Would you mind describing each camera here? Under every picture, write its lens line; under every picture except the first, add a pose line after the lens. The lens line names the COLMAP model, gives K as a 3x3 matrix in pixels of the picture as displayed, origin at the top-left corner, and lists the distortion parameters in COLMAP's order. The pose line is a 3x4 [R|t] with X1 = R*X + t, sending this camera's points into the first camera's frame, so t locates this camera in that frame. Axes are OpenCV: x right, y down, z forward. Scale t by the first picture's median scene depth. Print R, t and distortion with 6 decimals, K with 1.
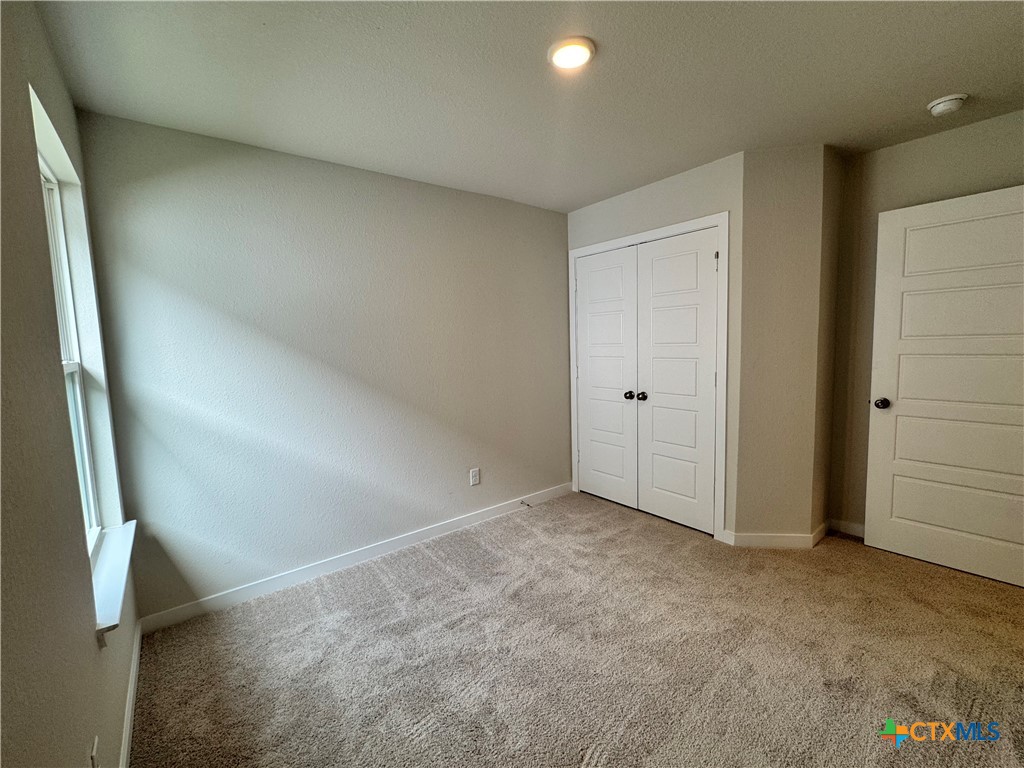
lens RADIAL K [[438.7, 0, 512.0], [0, 438.7, 384.0], [0, 0, 1]] dist [-0.003177, 0.000073]
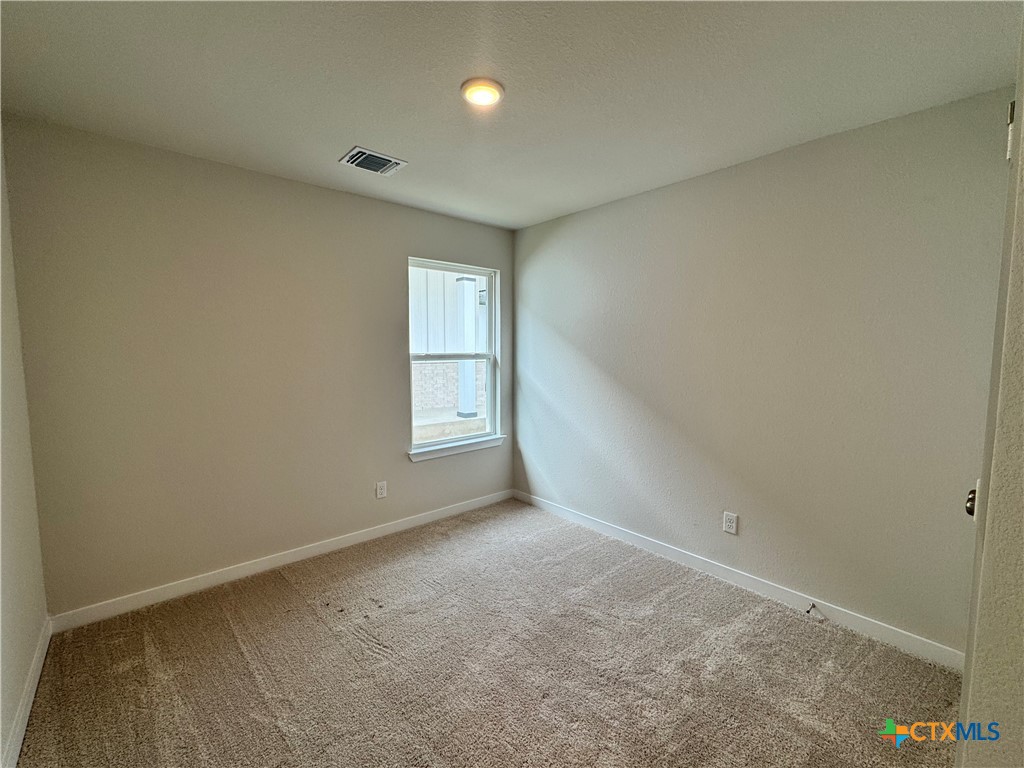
lens RADIAL K [[438.7, 0, 512.0], [0, 438.7, 384.0], [0, 0, 1]] dist [-0.003177, 0.000073]
pose [[0.057205, 0.121978, -0.990883, 0.779266], [-0.104686, 0.987770, 0.115551, -0.105391], [0.992859, 0.097122, 0.069275, 0.634588]]
